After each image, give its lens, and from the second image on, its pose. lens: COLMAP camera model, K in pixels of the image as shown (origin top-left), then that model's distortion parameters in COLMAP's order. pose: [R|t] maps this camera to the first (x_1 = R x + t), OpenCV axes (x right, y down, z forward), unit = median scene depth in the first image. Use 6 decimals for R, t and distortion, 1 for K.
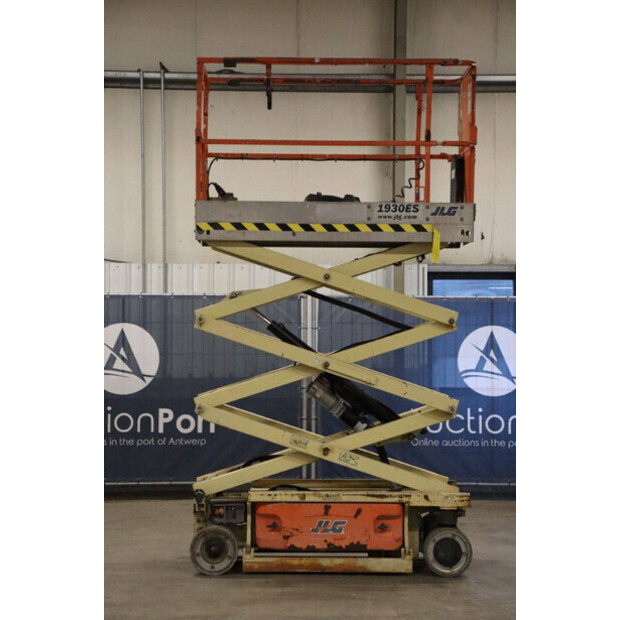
lens RADIAL K [[1354.2, 0, 312.2], [0, 1354.2, 309.6], [0, 0, 1]] dist [0.385663, 0.361803]
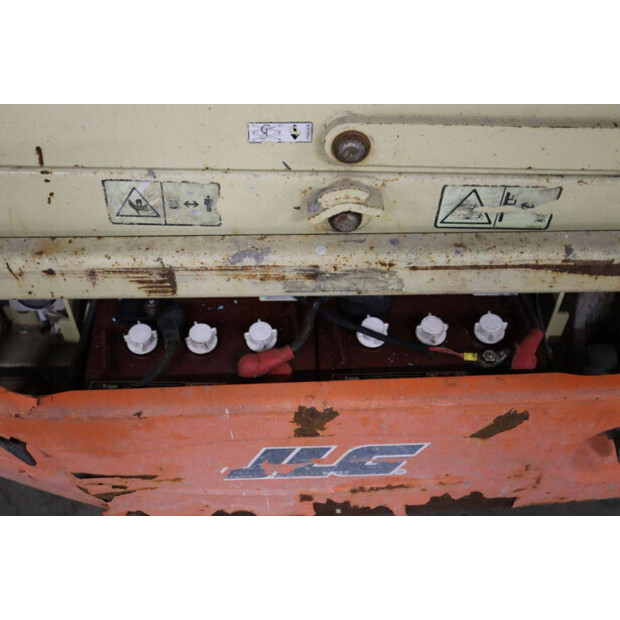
lens RADIAL K [[796.2, 0, 310.4], [0, 796.2, 310.4], [0, 0, 1]] dist [-0.001371, 0.040100]
pose [[0.999894, -0.009879, 0.010700, 0.009489], [-0.001502, 0.660841, 0.750525, 0.069452], [-0.014485, -0.750461, 0.660756, 0.931648]]
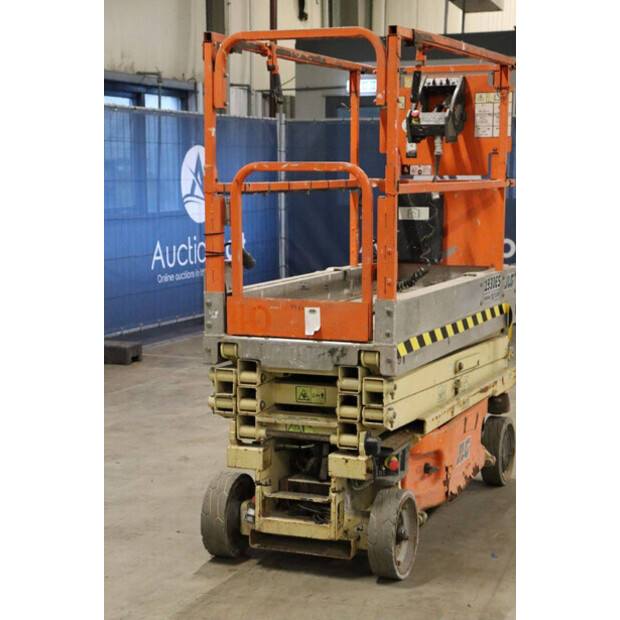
lens RADIAL K [[1321.0, 0, 310.2], [0, 1321.0, 309.0], [0, 0, 1]] dist [0.388362, 0.020015]
pose [[0.387267, -0.104169, 0.916064, -0.564873], [-0.010662, 0.993024, 0.117427, 0.023513], [-0.921906, -0.055243, 0.383455, 0.830726]]
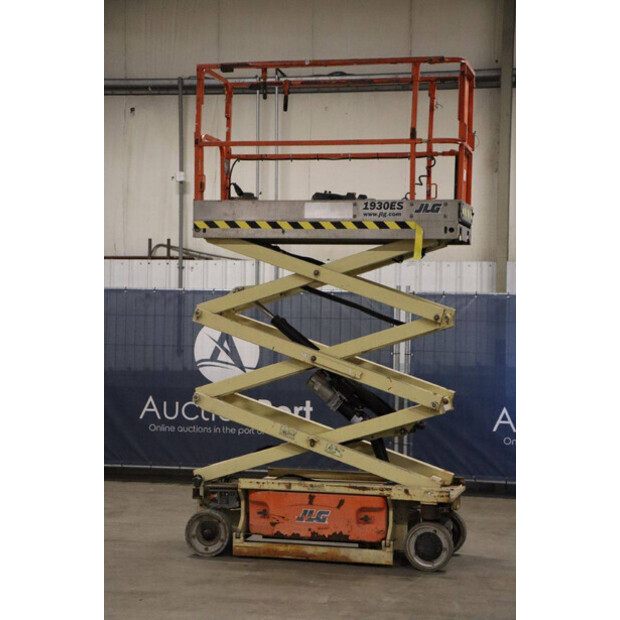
lens RADIAL K [[1354.2, 0, 312.2], [0, 1354.2, 309.6], [0, 0, 1]] dist [0.385663, 0.361803]
pose [[0.965981, 0.009018, -0.258457, 0.274760], [-0.008760, 0.999959, 0.002151, 0.001301], [0.258466, 0.000186, 0.966020, 0.006578]]
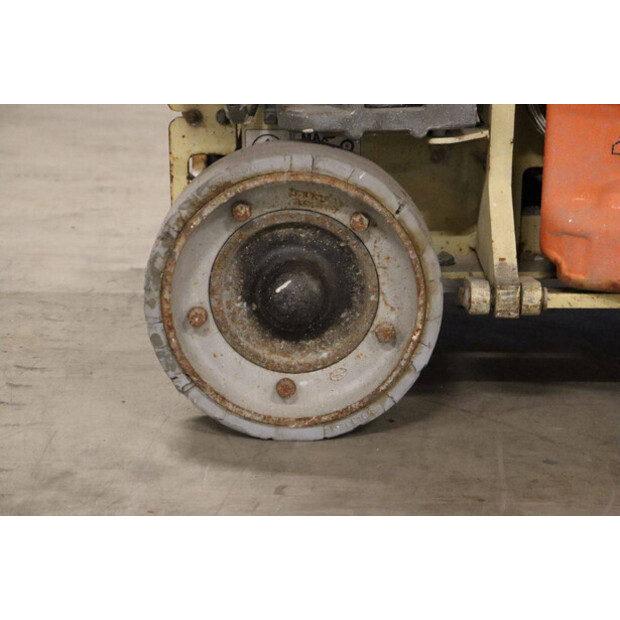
lens RADIAL K [[1469.7, 0, 312.7], [0, 1469.7, 294.8], [0, 0, 1]] dist [0.446217, -0.148260]
pose [[0.999904, 0.001192, -0.013812, -0.066663], [0.002752, 0.959390, 0.282070, 0.125597], [0.013588, -0.282081, 0.959294, 0.830715]]
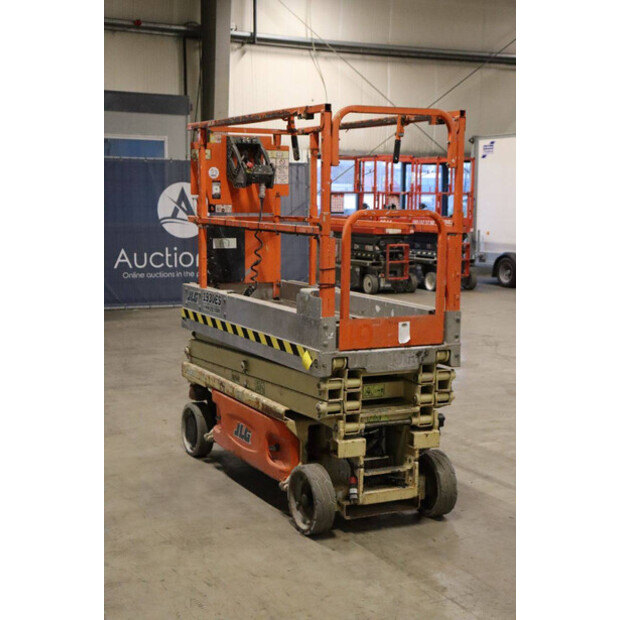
lens RADIAL K [[1026.9, 0, 310.0], [0, 1026.9, 308.6], [0, 0, 1]] dist [0.179145, -0.001717]
pose [[-0.432857, -0.113567, 0.894280, -0.532183], [-0.022763, 0.993093, 0.115097, 0.018490], [-0.901175, 0.029465, -0.432453, 1.298210]]
